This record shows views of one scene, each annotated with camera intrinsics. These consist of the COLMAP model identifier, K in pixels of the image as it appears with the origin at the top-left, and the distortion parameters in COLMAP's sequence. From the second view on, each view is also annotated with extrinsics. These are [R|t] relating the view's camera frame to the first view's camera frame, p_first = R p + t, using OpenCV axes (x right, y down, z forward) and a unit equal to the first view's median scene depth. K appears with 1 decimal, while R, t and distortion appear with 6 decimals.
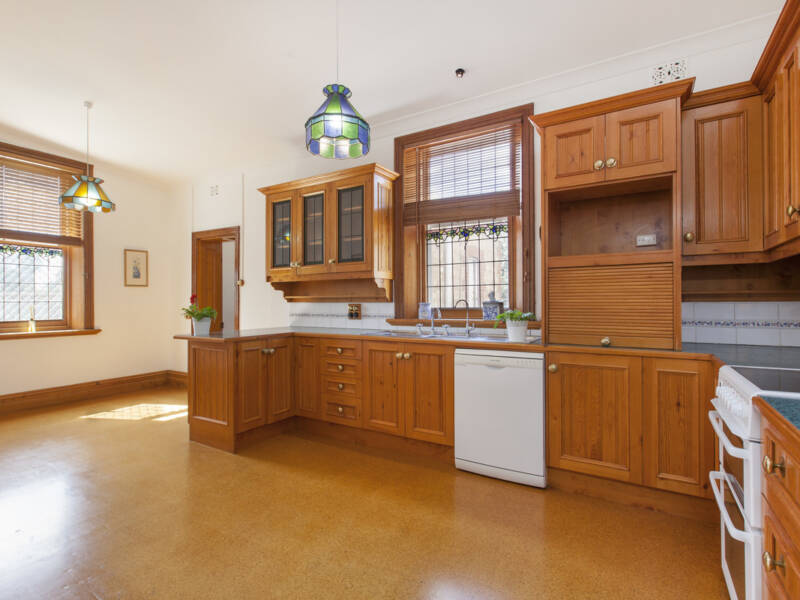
lens RADIAL K [[396.8, 0, 402.7], [0, 396.8, 299.0], [0, 0, 1]] dist [-0.000735, -0.000008]
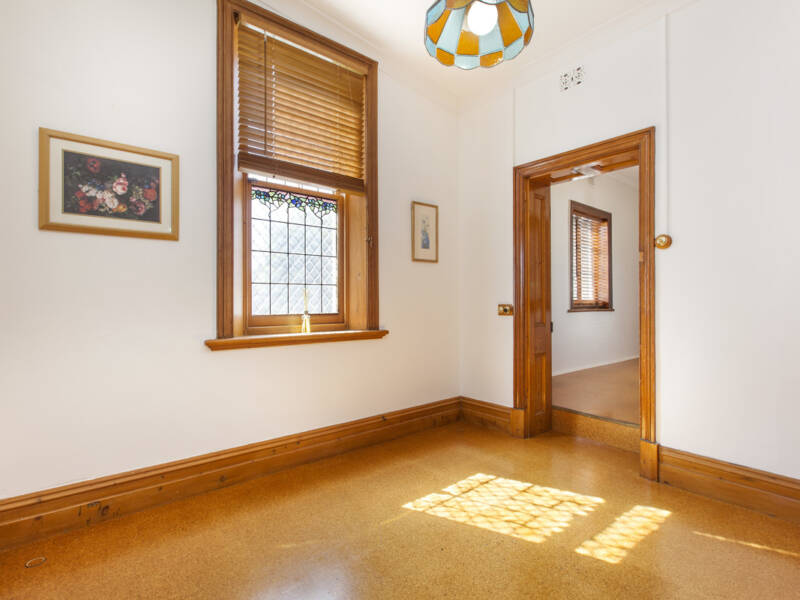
lens RADIAL K [[396.8, 0, 398.8], [0, 396.8, 299.6], [0, 0, 1]] dist [-0.000735, -0.000008]
pose [[0.942476, -0.000010, -0.334274, -0.556419], [0.000654, 0.999998, 0.001813, 0.028883], [0.334274, -0.001927, 0.942474, 0.442535]]
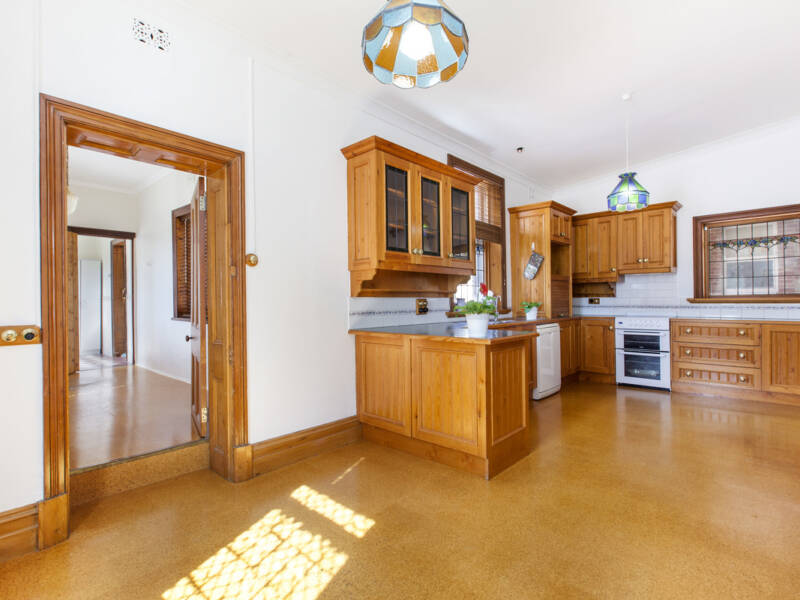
lens RADIAL K [[396.8, 0, 400.3], [0, 396.8, 301.1], [0, 0, 1]] dist [-0.000735, -0.000008]
pose [[0.209305, 0.004383, 0.977841, -0.904435], [0.006142, 0.999964, -0.005797, 0.019550], [-0.977831, 0.007219, 0.209271, 0.701481]]
